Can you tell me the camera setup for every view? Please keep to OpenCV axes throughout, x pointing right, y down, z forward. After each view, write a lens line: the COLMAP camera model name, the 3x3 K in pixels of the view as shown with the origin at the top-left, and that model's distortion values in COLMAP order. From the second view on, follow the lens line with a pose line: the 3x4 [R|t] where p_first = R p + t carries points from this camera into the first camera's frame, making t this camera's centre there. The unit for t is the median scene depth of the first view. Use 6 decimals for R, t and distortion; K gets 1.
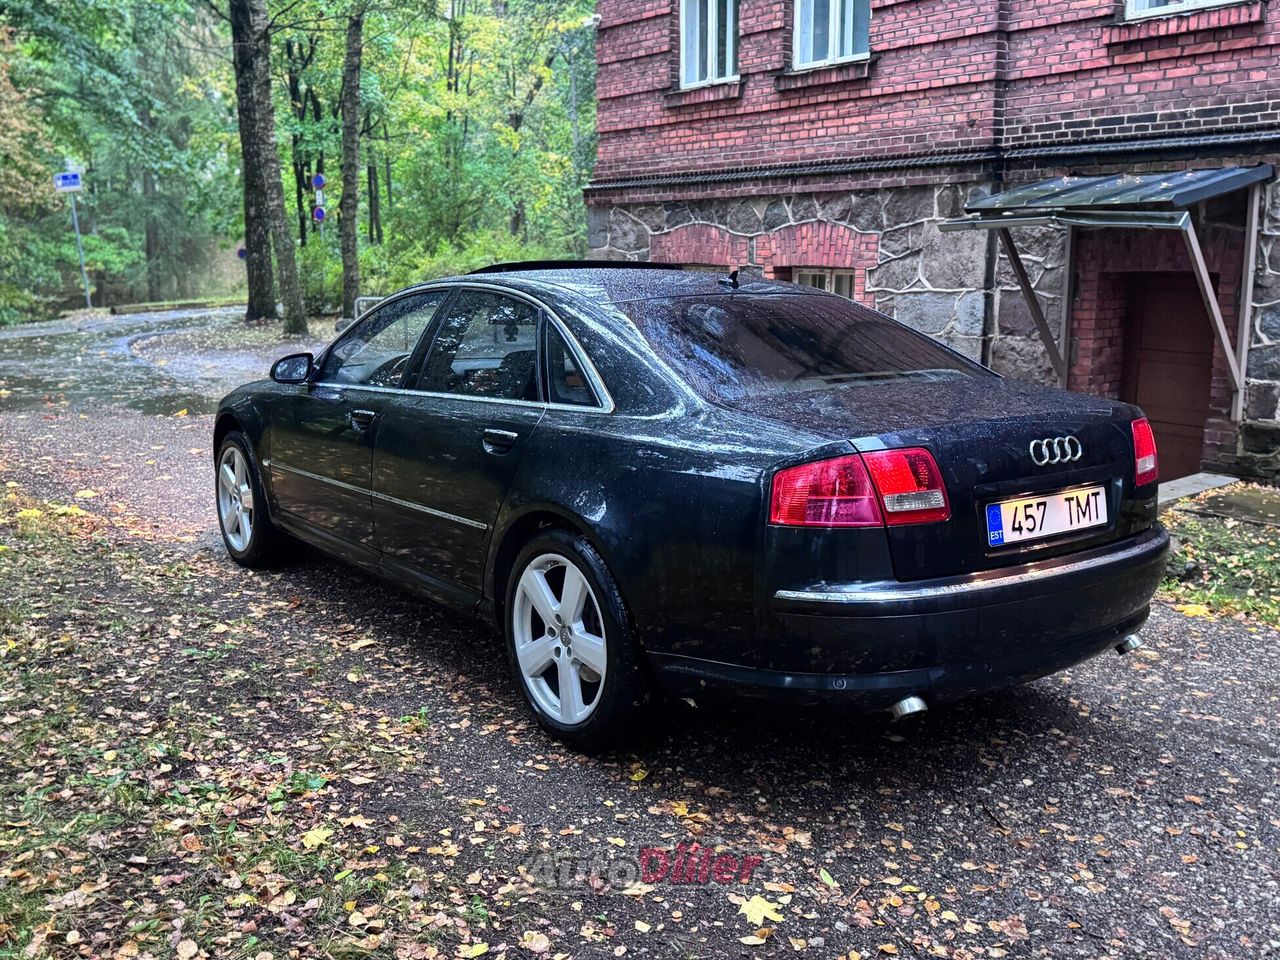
lens RADIAL K [[1211.1, 0, 658.1], [0, 1211.1, 529.0], [0, 0, 1]] dist [-0.008117, -0.024720]
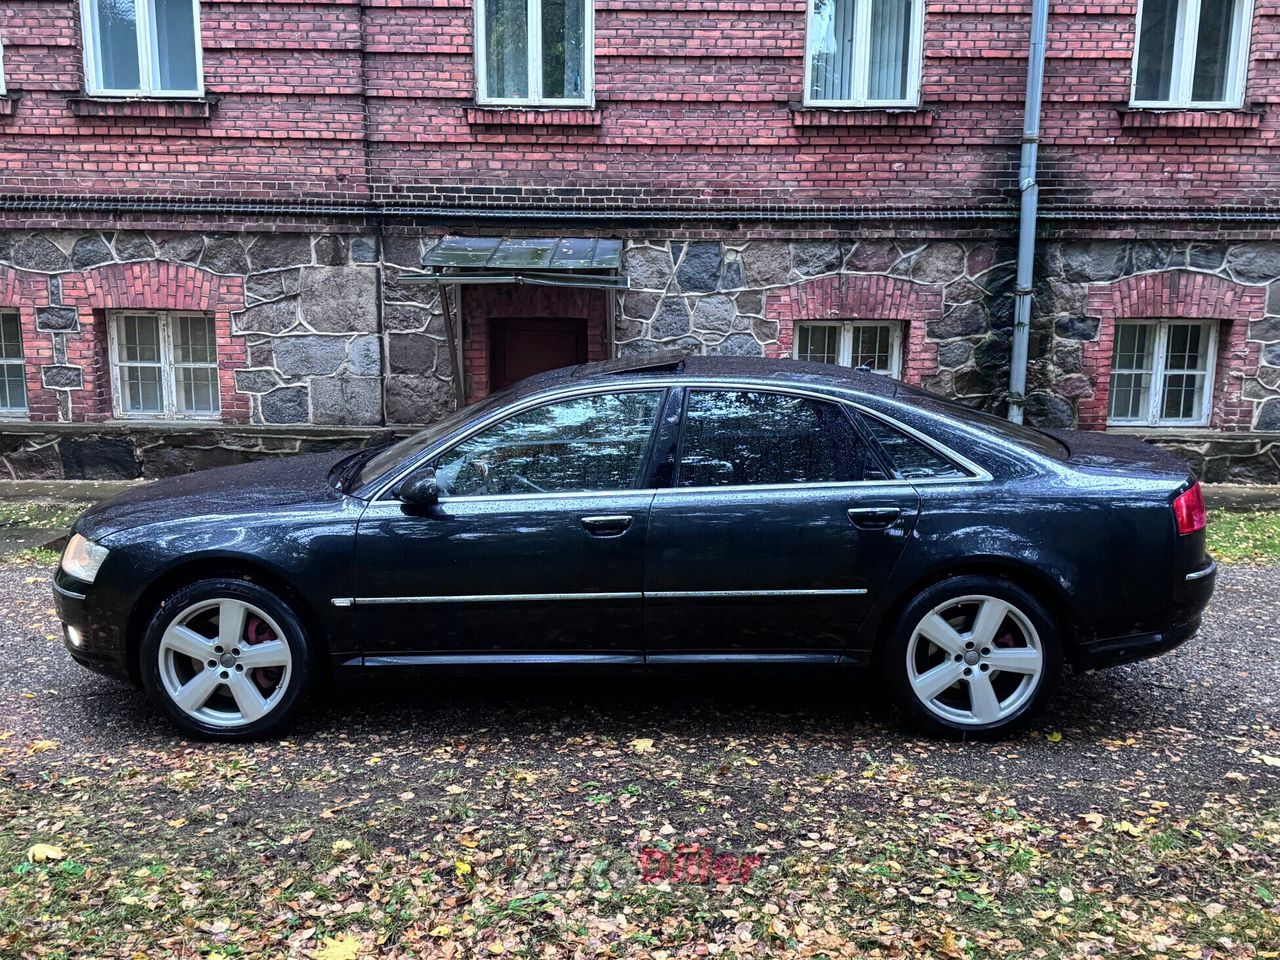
lens RADIAL K [[1174.6, 0, 638.3], [0, 1174.6, 486.0], [0, 0, 1]] dist [0.191566, -0.382951]
pose [[0.633434, -0.126512, 0.763385, -0.410938], [0.154932, 0.987303, 0.035063, -0.062874], [-0.758128, 0.096063, 0.644992, 0.145308]]
